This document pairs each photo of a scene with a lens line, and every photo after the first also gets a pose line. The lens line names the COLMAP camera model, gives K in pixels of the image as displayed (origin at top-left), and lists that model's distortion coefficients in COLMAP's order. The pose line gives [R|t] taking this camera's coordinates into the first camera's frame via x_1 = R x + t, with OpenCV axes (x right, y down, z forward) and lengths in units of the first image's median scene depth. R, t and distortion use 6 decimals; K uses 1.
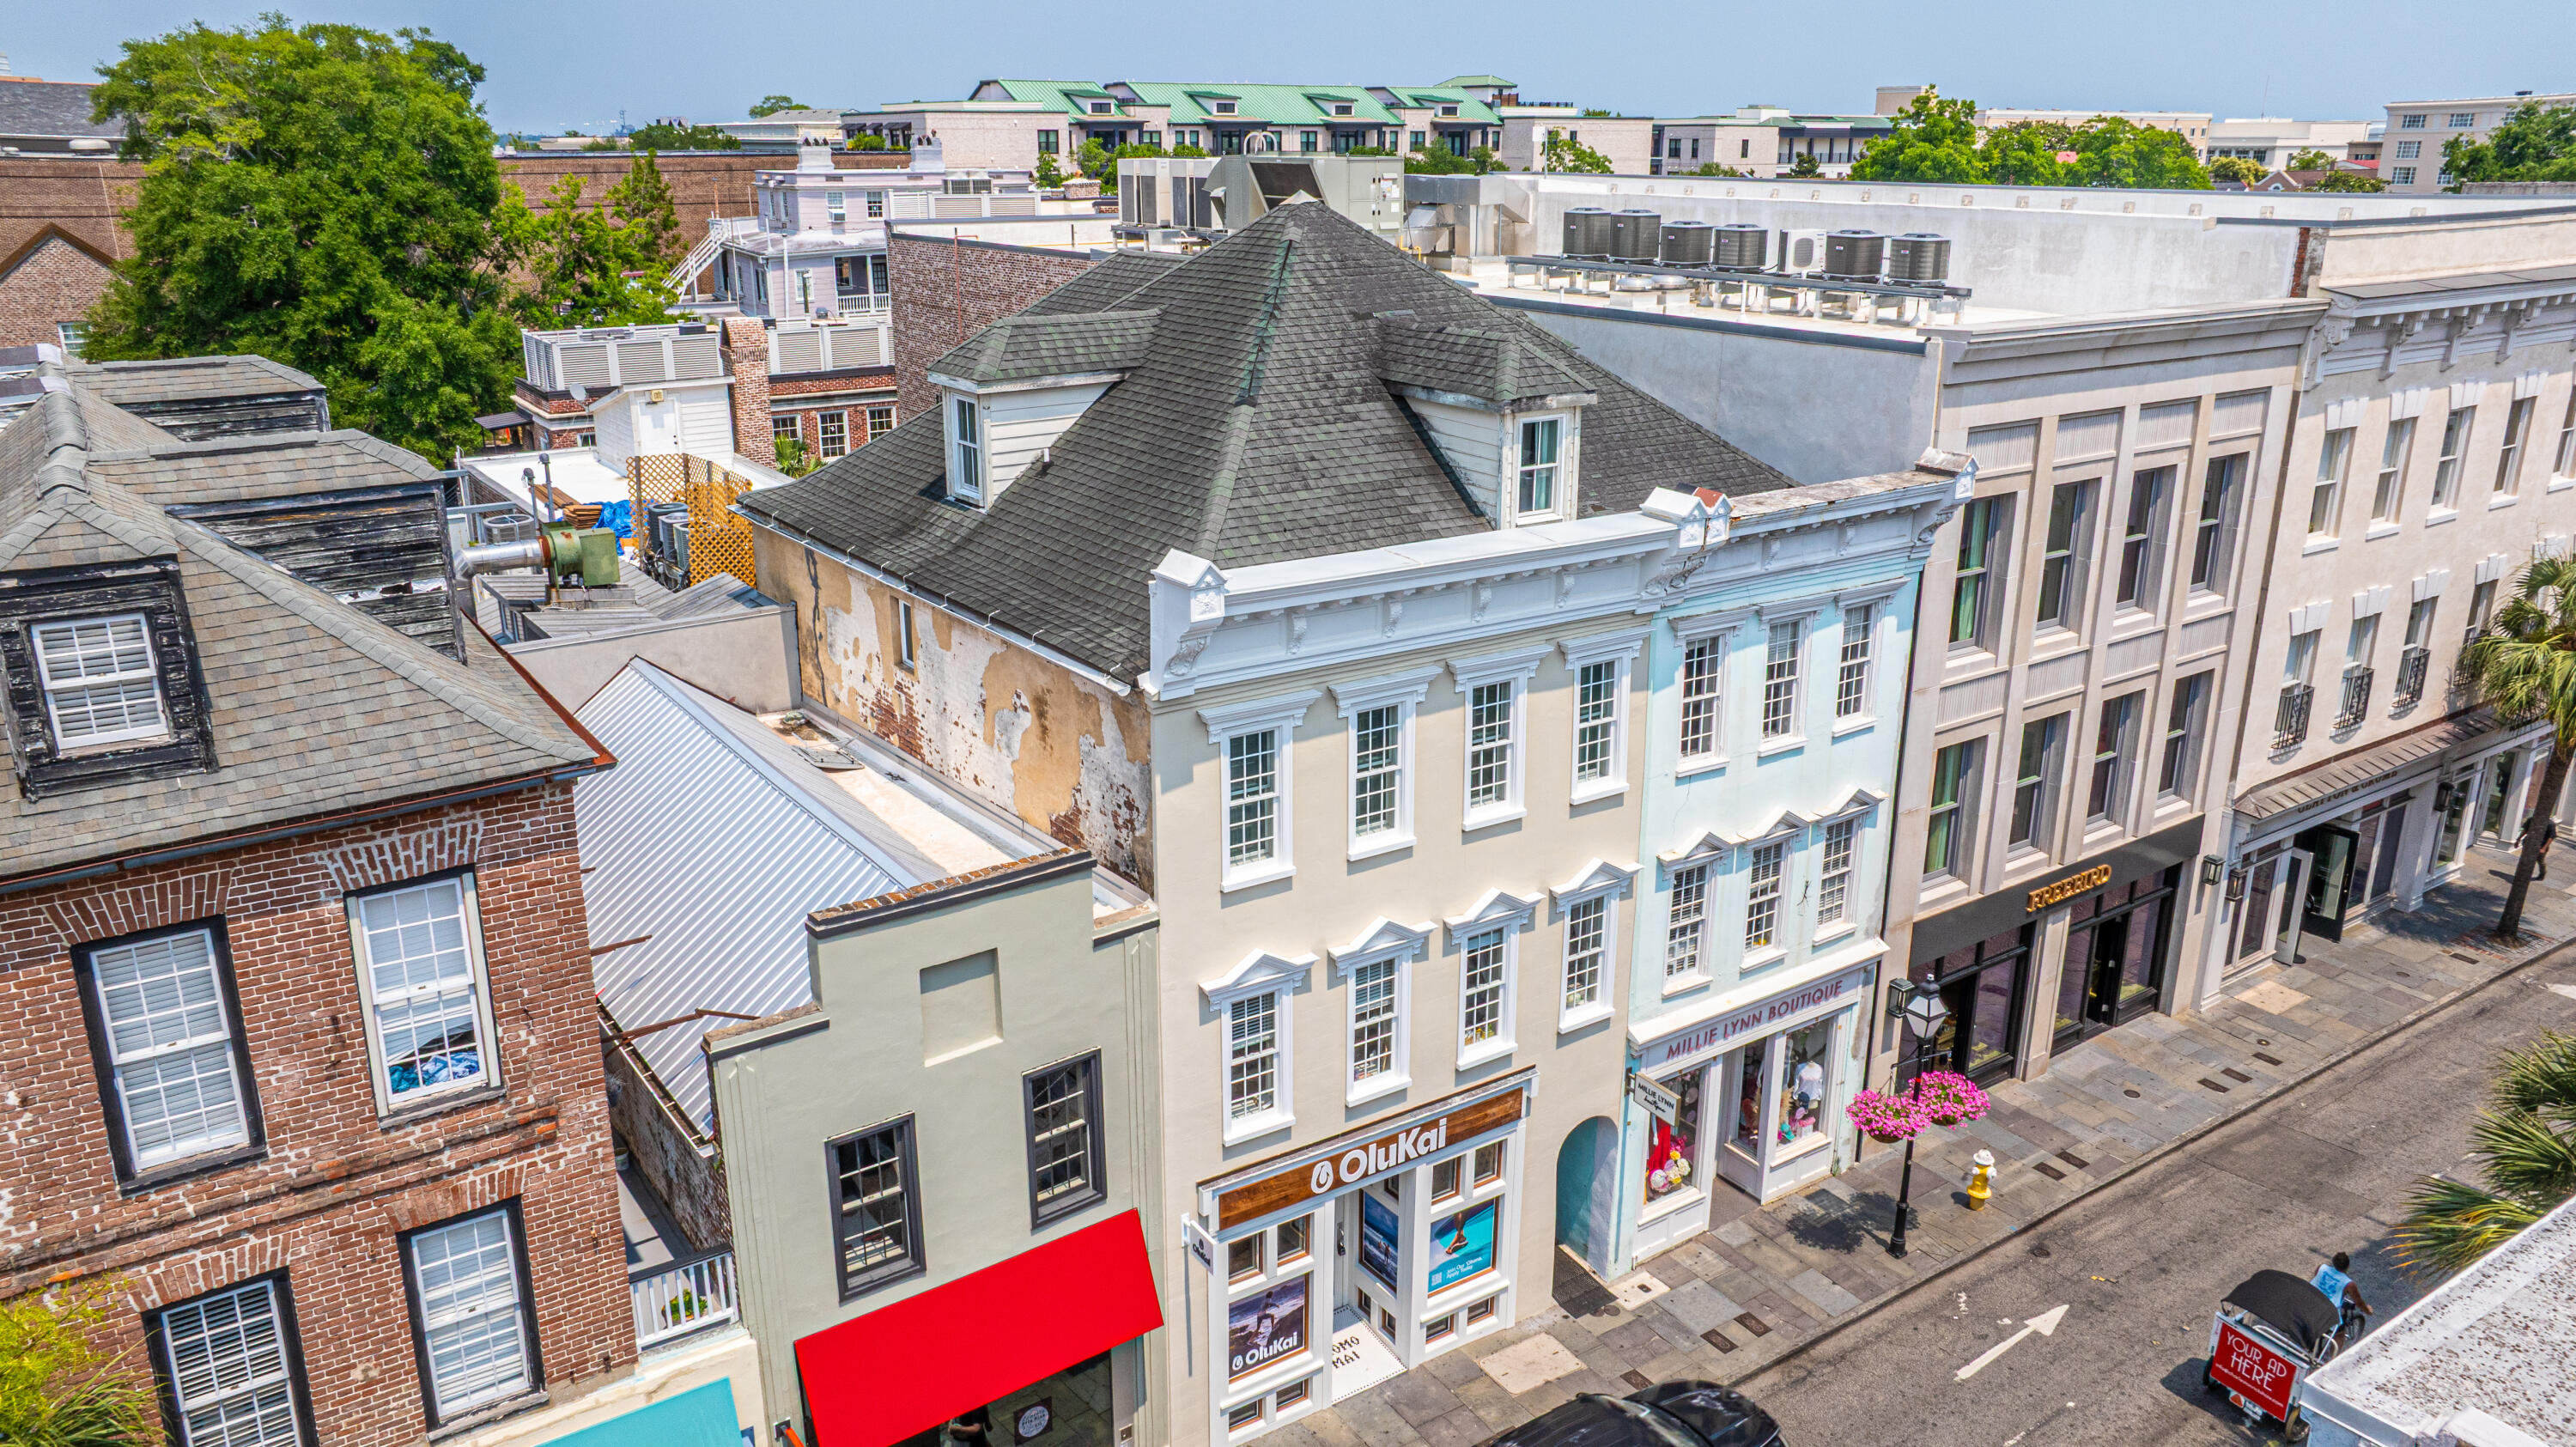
lens RADIAL K [[1818.0, 0, 1307.0], [0, 1818.0, 722.3], [0, 0, 1]] dist [-0.060812, 0.070088]
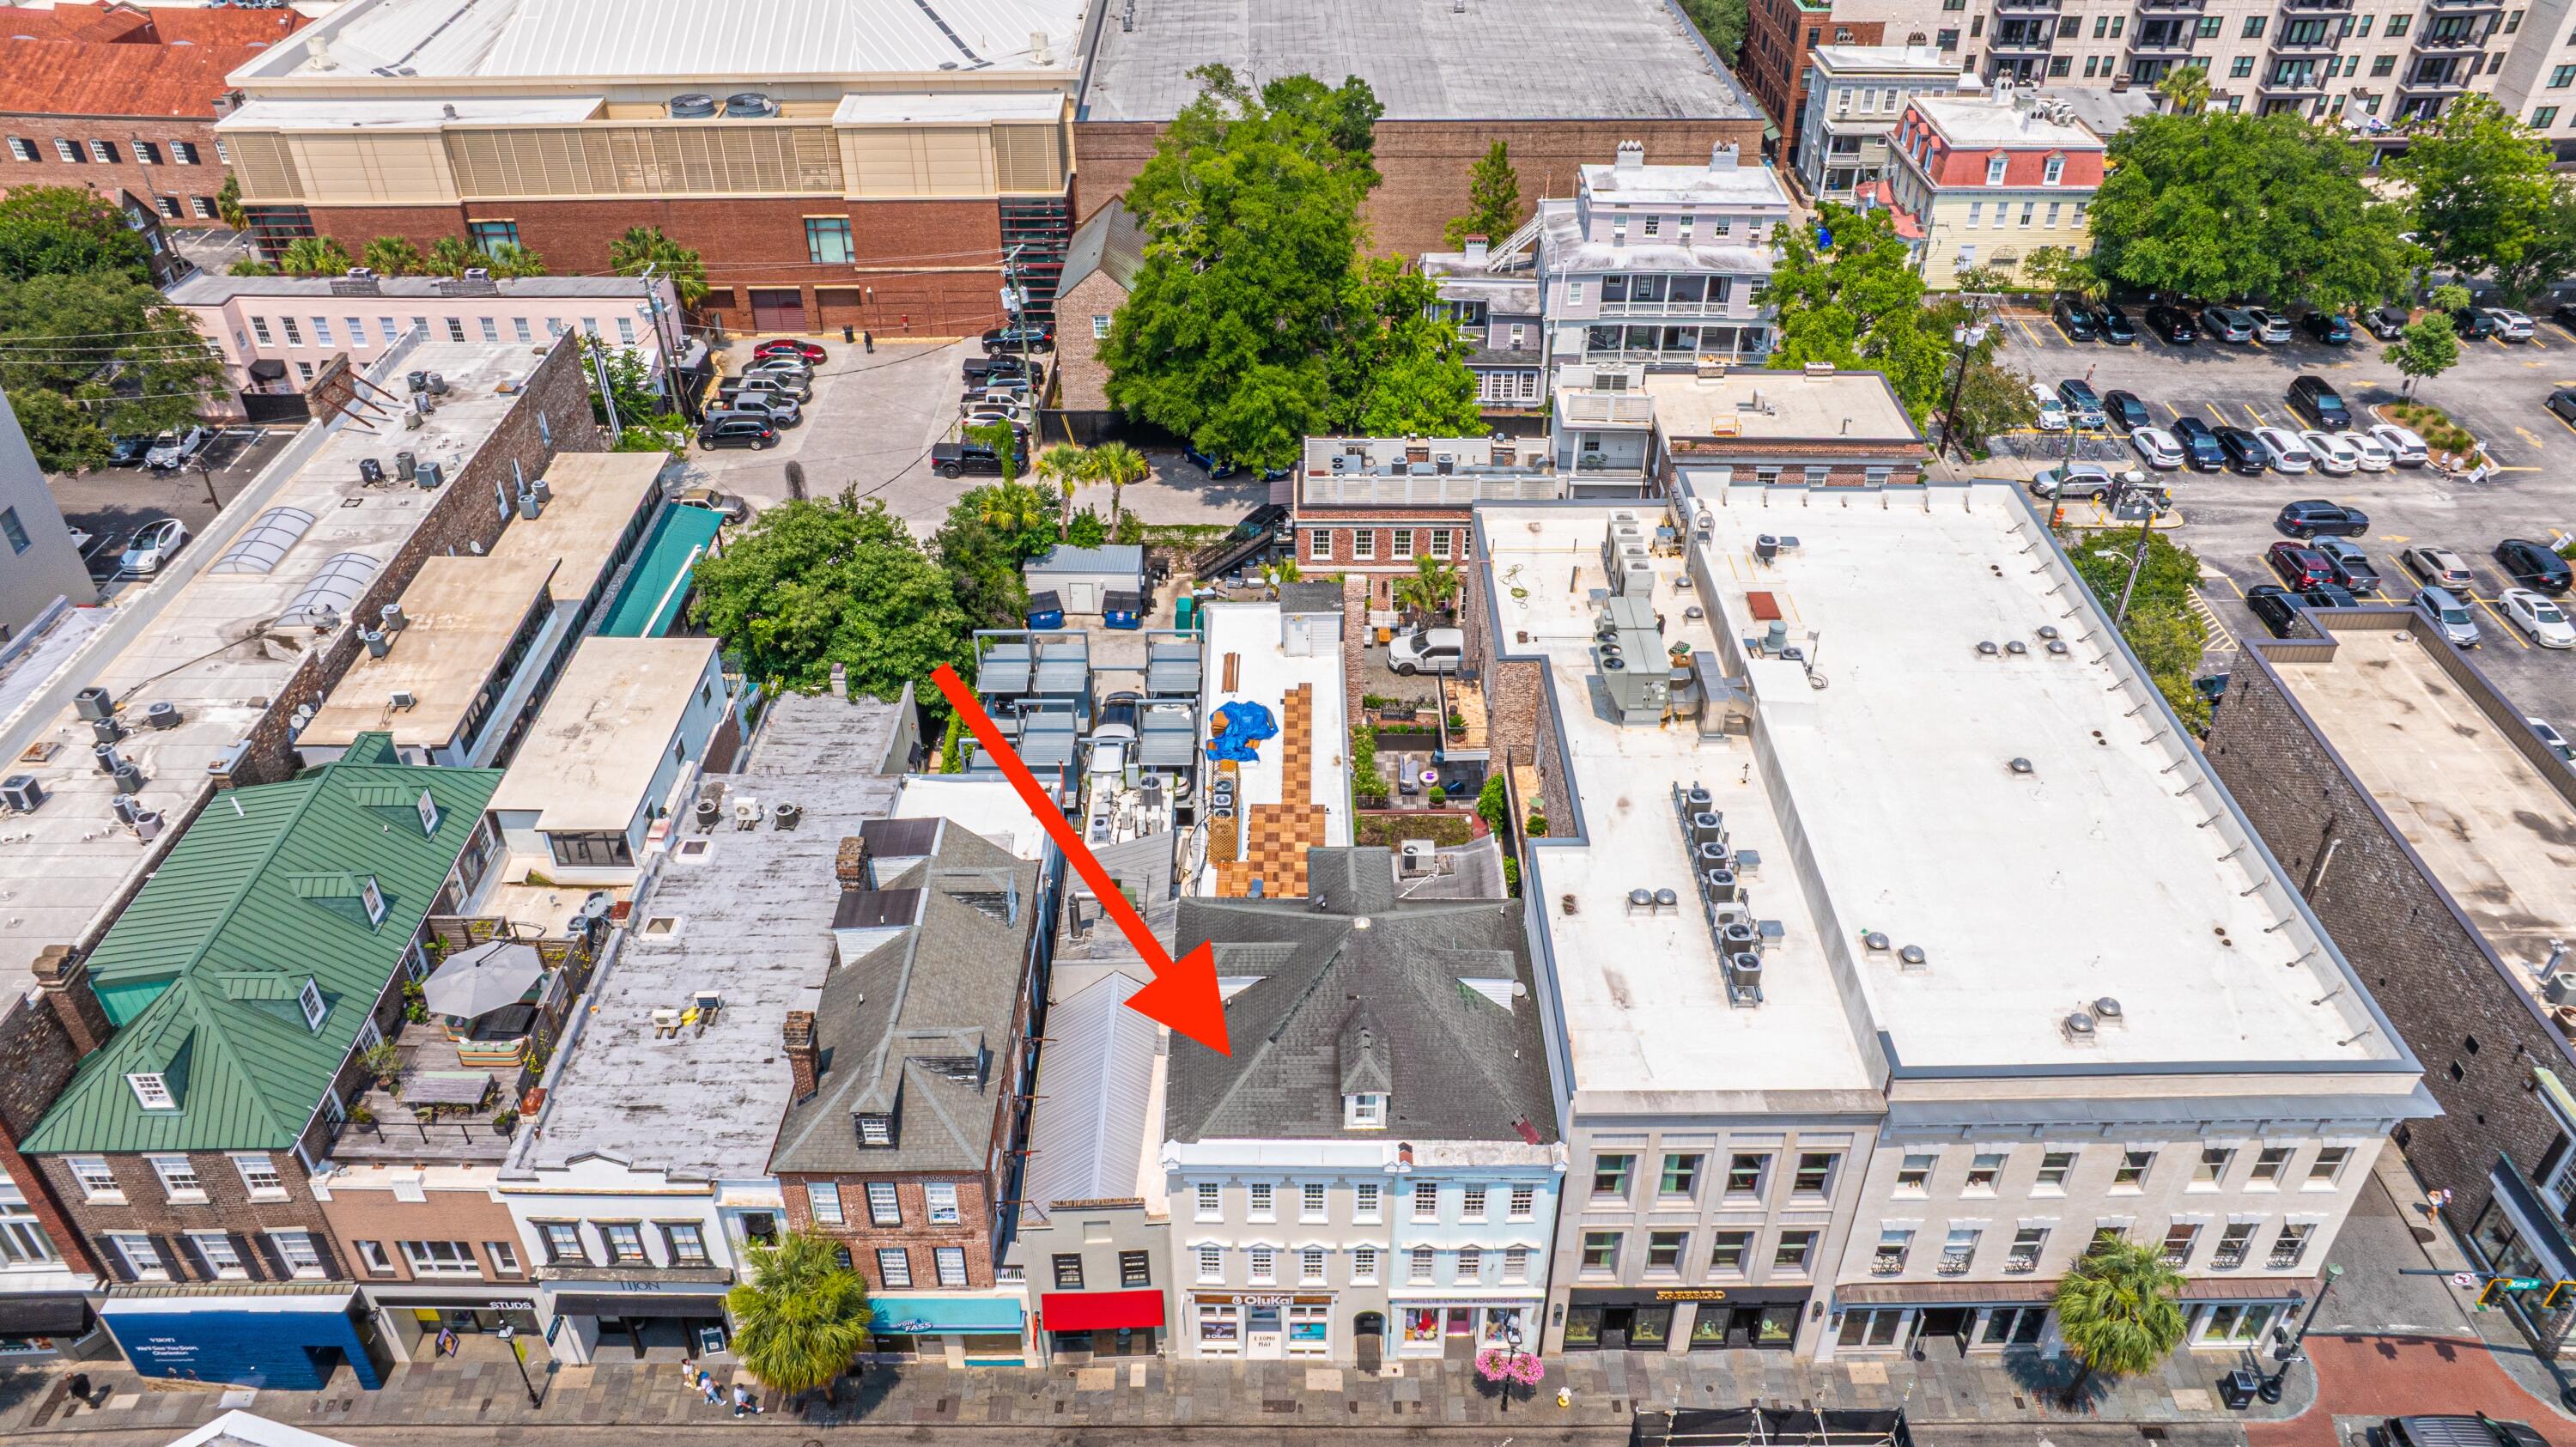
lens RADIAL K [[1815.8, 0, 1311.1], [0, 1815.8, 713.3], [0, 0, 1]] dist [-0.032768, 0.036286]
pose [[0.829402, 0.326702, -0.453164, 0.923058], [-0.176528, 0.922879, 0.342246, -1.341522], [0.530028, -0.203863, 0.823110, -0.904317]]
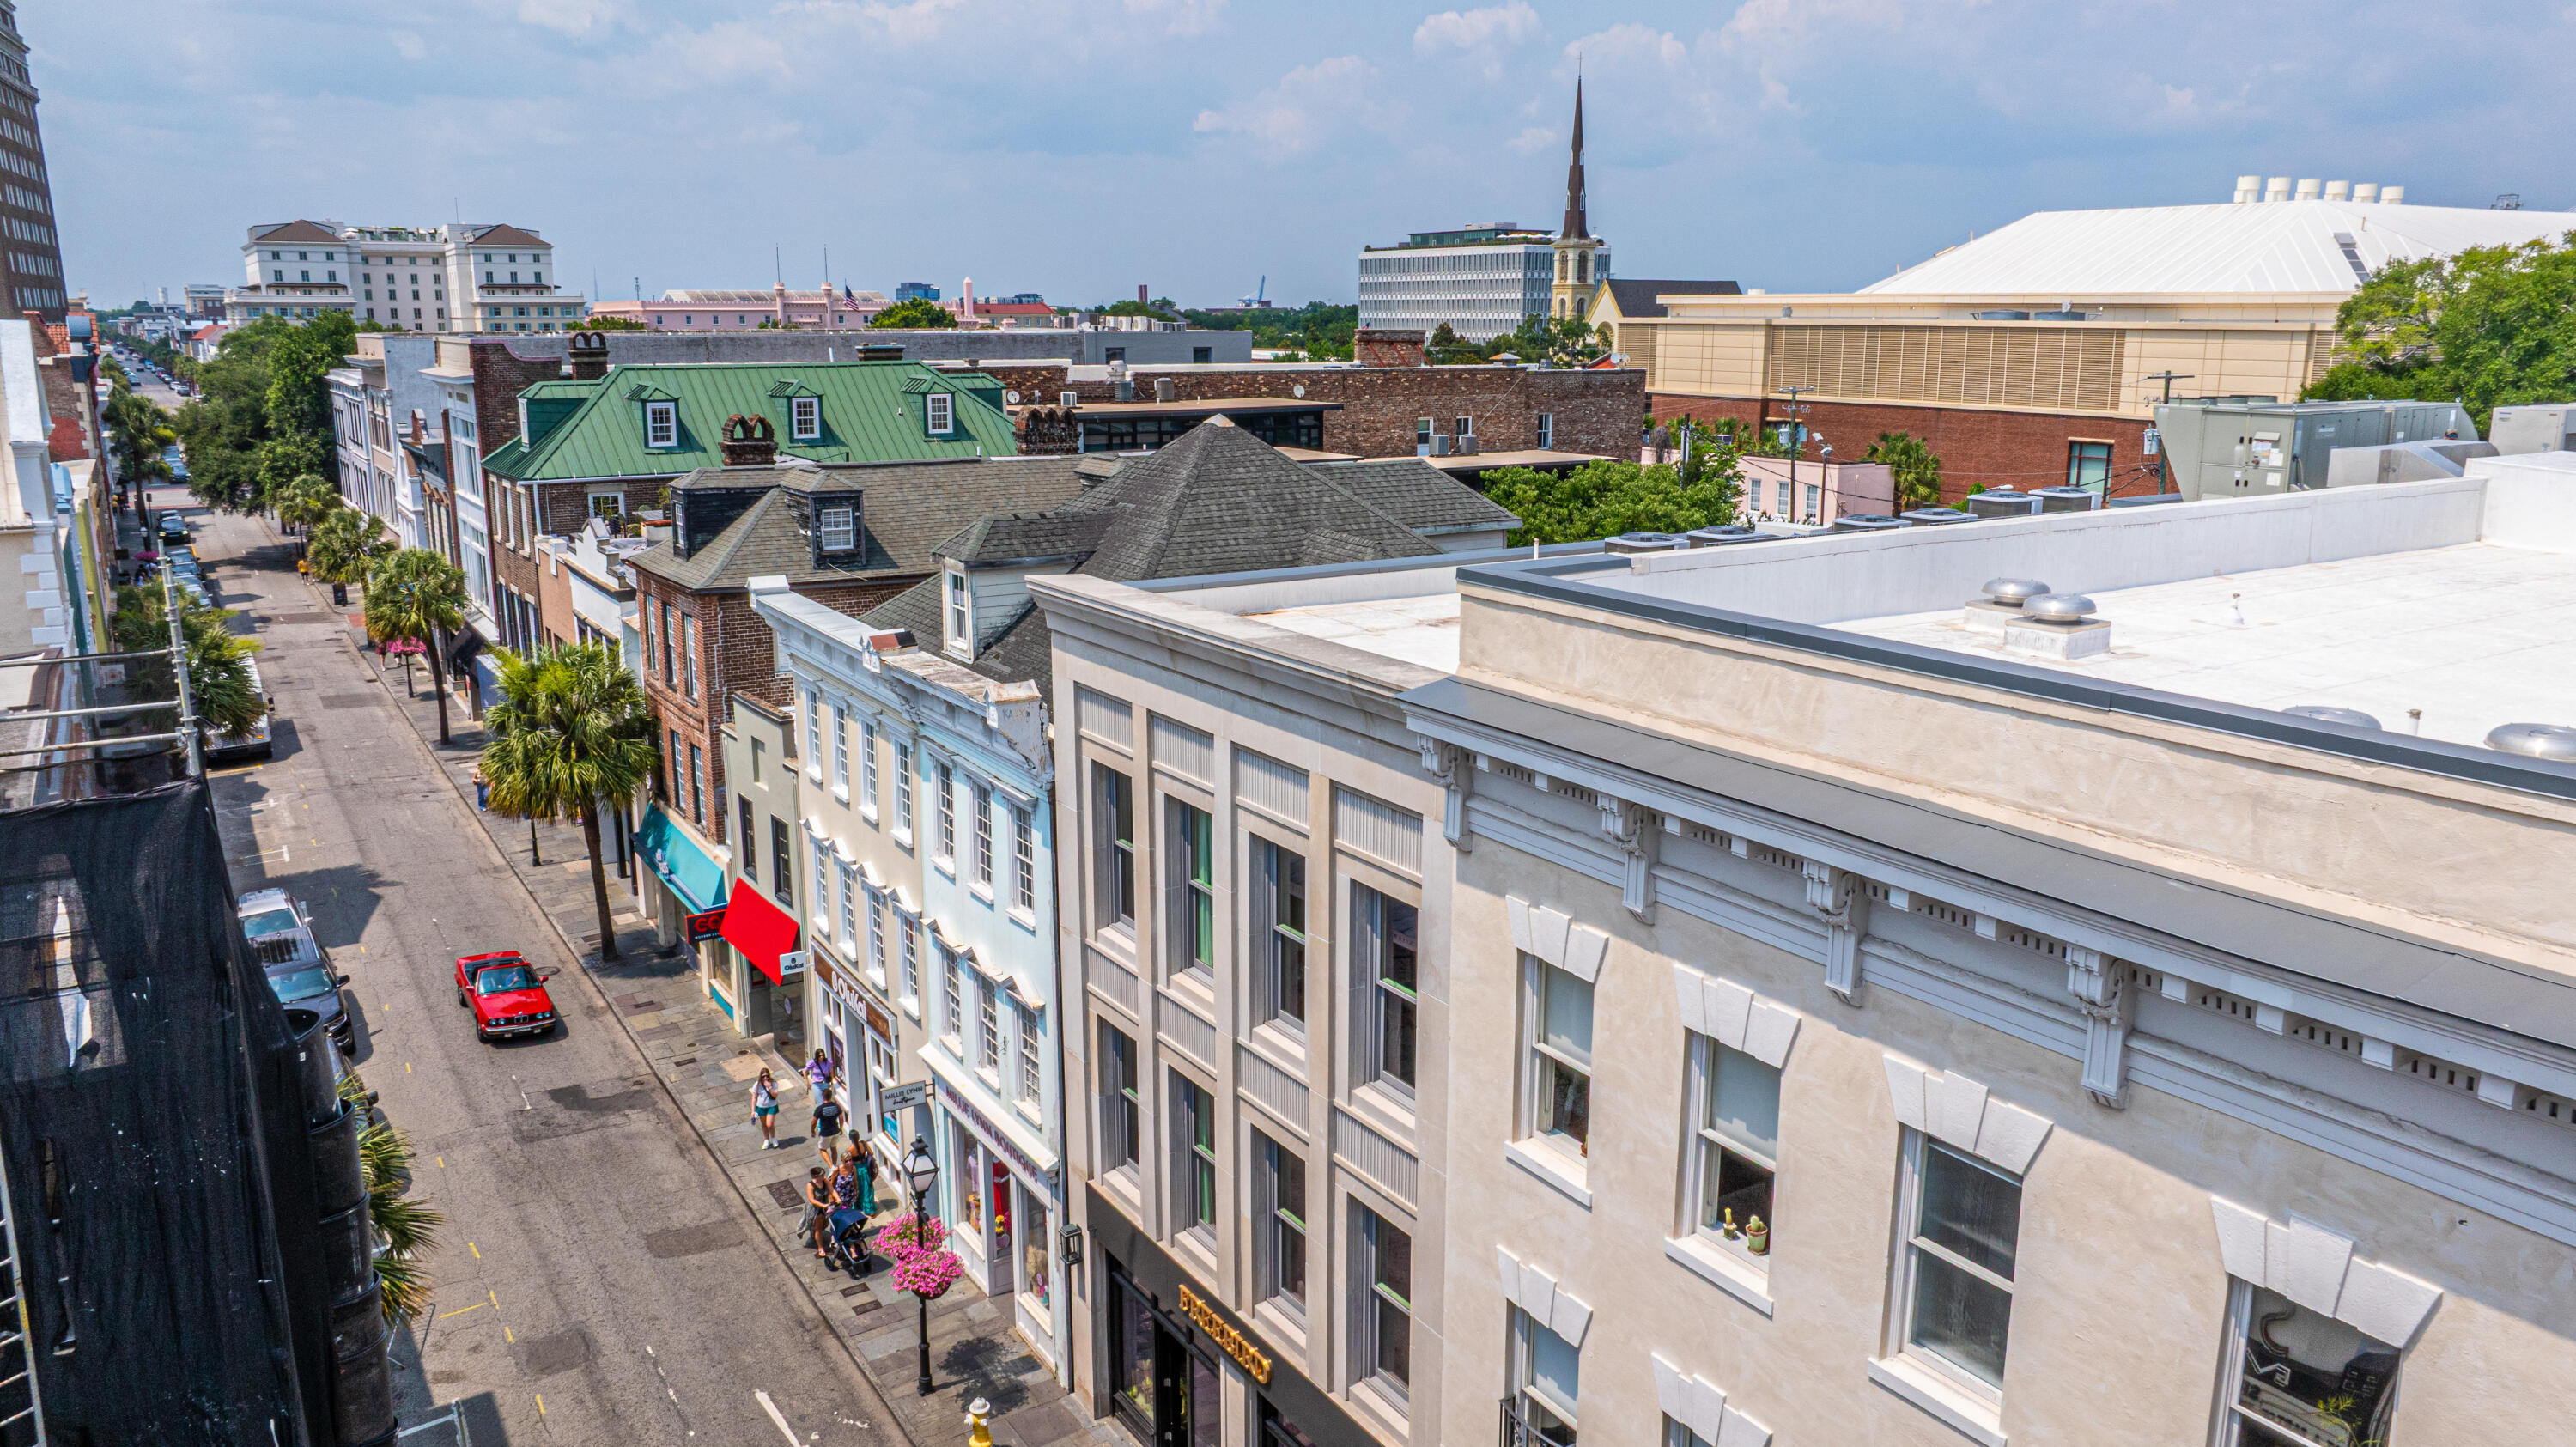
lens RADIAL K [[1814.2, 0, 1295.8], [0, 1814.2, 719.7], [0, 0, 1]] dist [-0.017129, -0.006053]
pose [[-0.032345, 0.219724, -0.975026, 1.343869], [-0.309682, 0.925324, 0.218796, -0.401263], [0.950290, 0.309025, 0.038115, 1.085777]]
